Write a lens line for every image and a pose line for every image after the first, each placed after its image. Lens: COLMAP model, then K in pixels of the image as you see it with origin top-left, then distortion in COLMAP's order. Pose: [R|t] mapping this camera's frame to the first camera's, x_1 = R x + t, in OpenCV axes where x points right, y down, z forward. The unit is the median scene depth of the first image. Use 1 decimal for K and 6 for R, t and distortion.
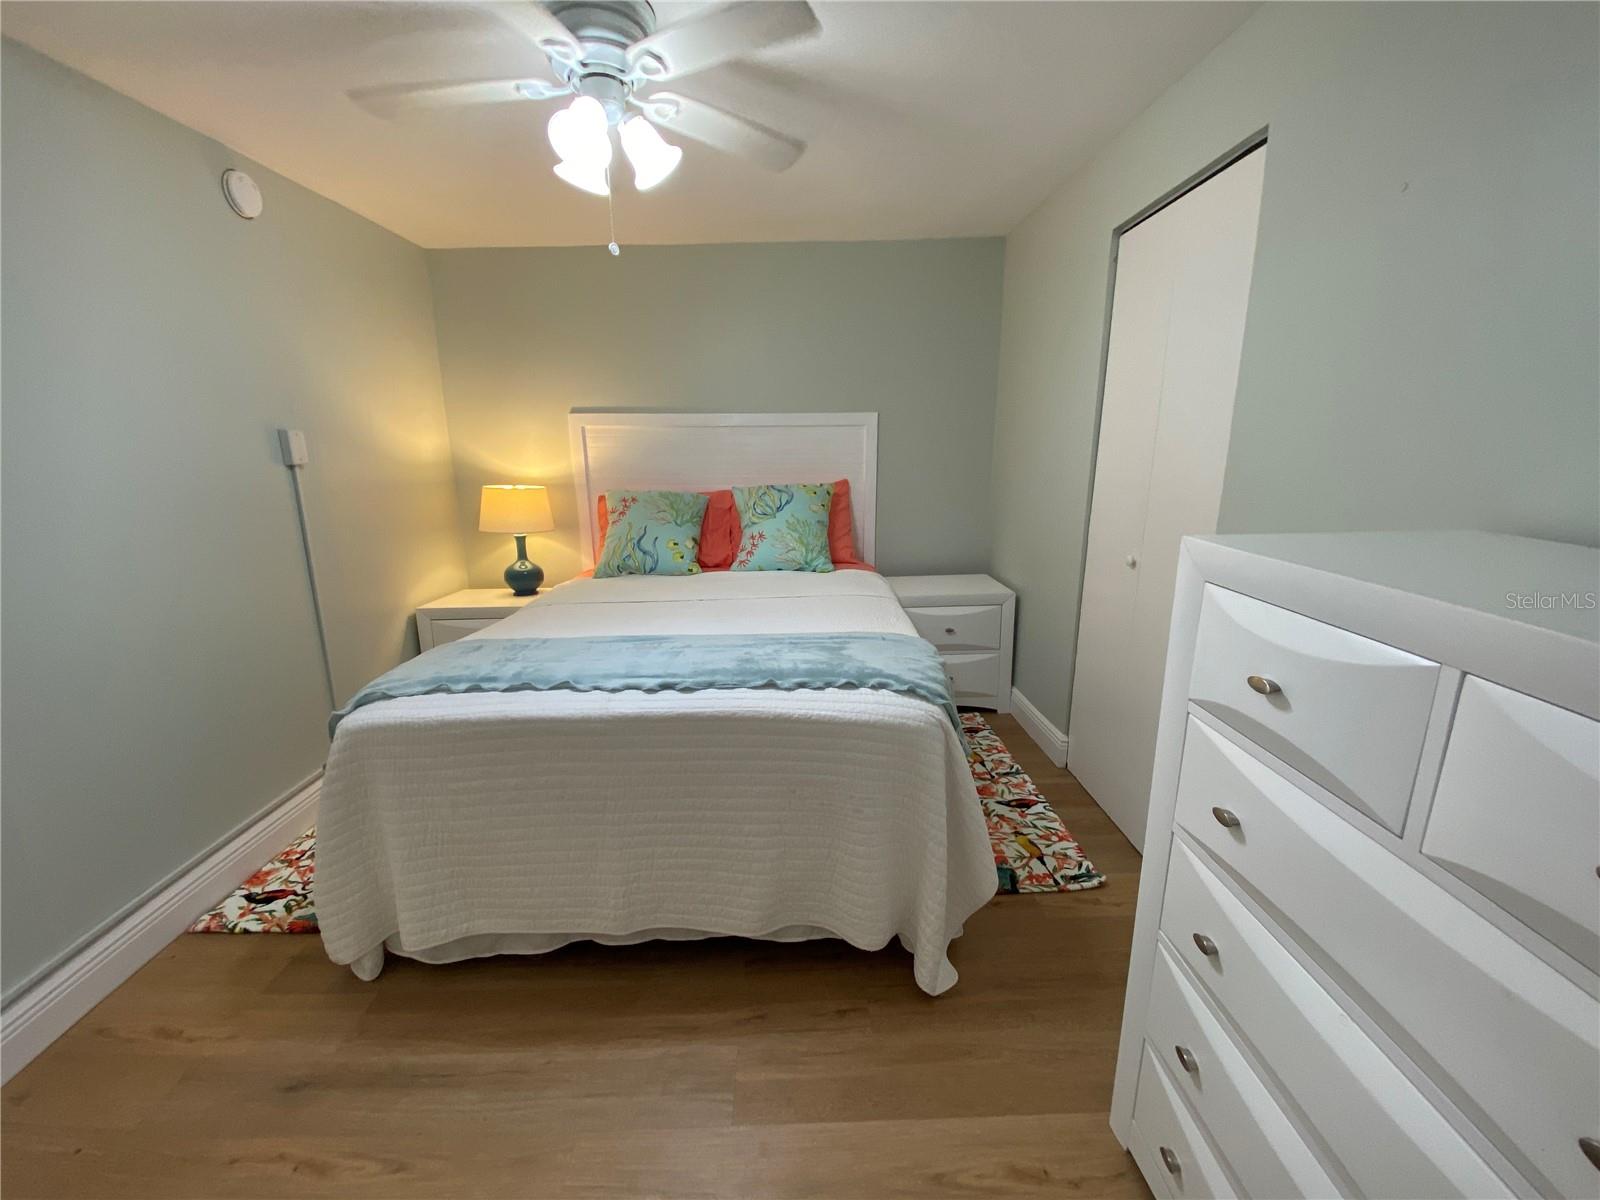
lens RADIAL K [[644.3, 0, 829.9], [0, 644.3, 592.5], [0, 0, 1]] dist [-0.000852, -0.009534]
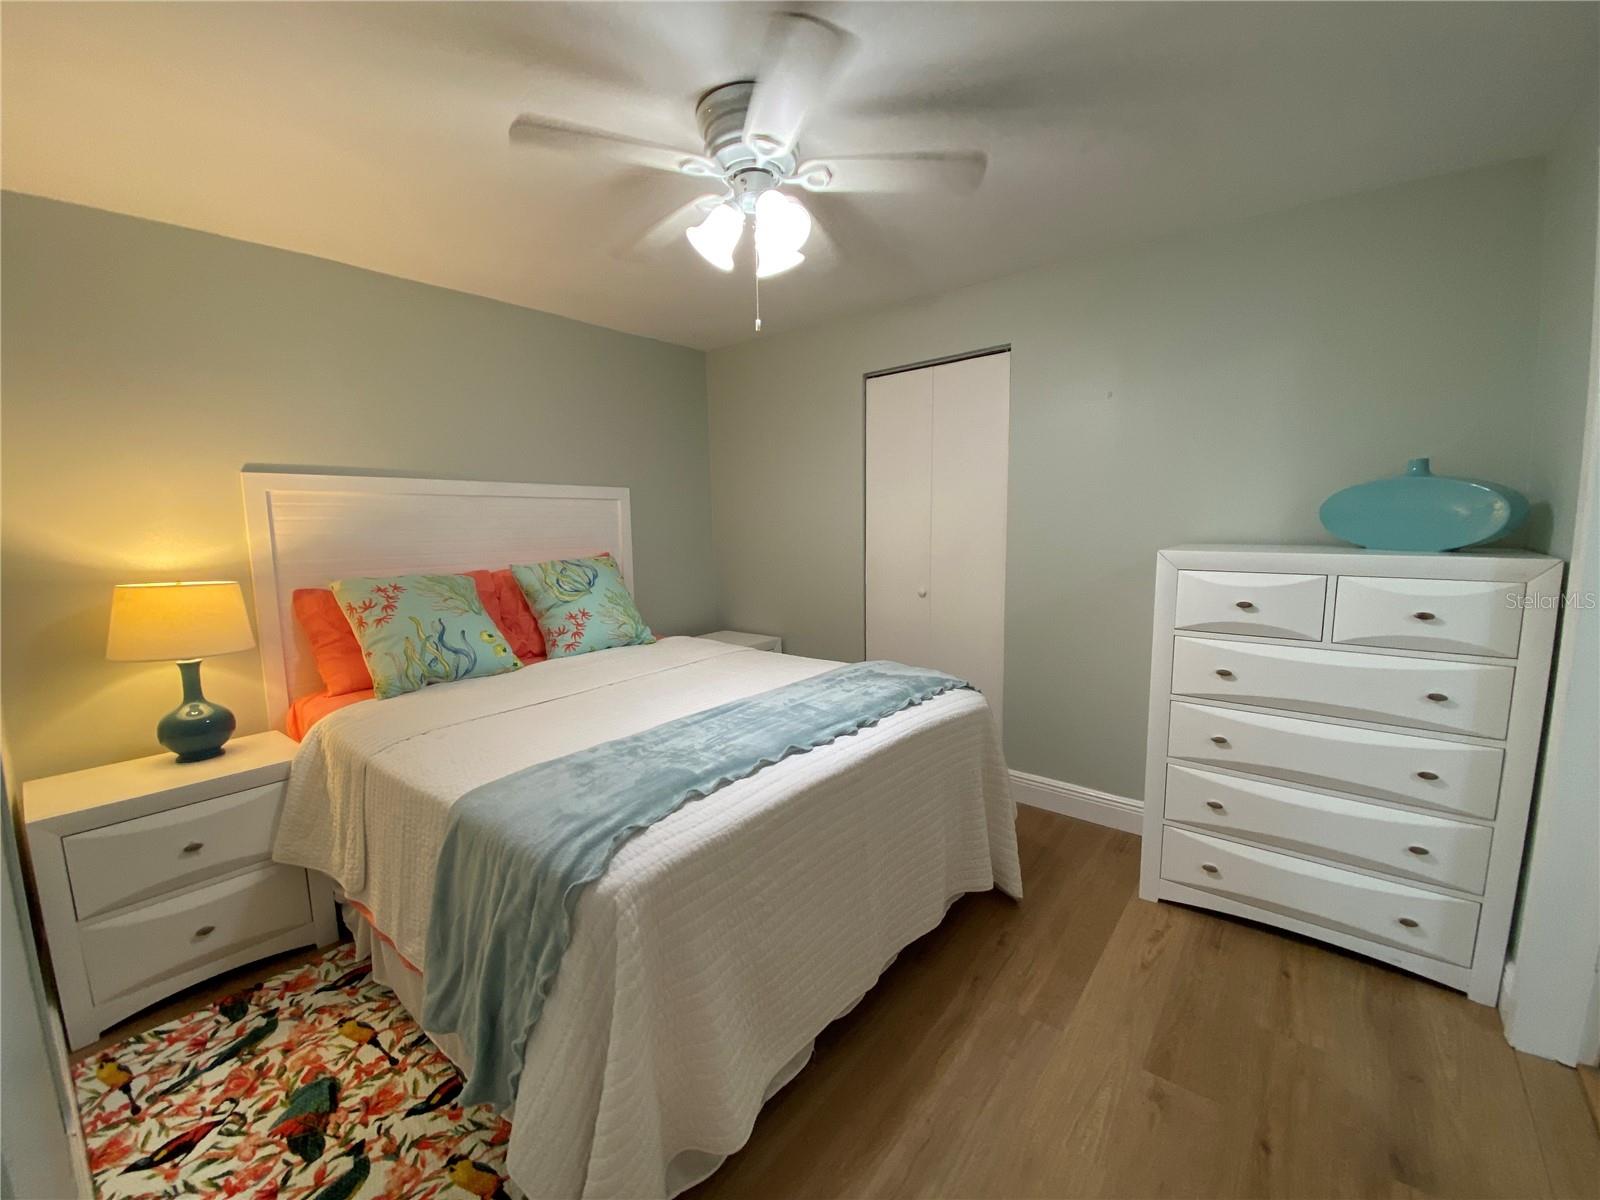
lens RADIAL K [[644.3, 0, 801.0], [0, 644.3, 587.6], [0, 0, 1]] dist [-0.000852, -0.009534]
pose [[0.652196, -0.078903, 0.753933, -0.593914], [0.179730, 0.982305, -0.052674, -0.022325], [-0.736435, 0.169858, 0.654837, 0.174946]]
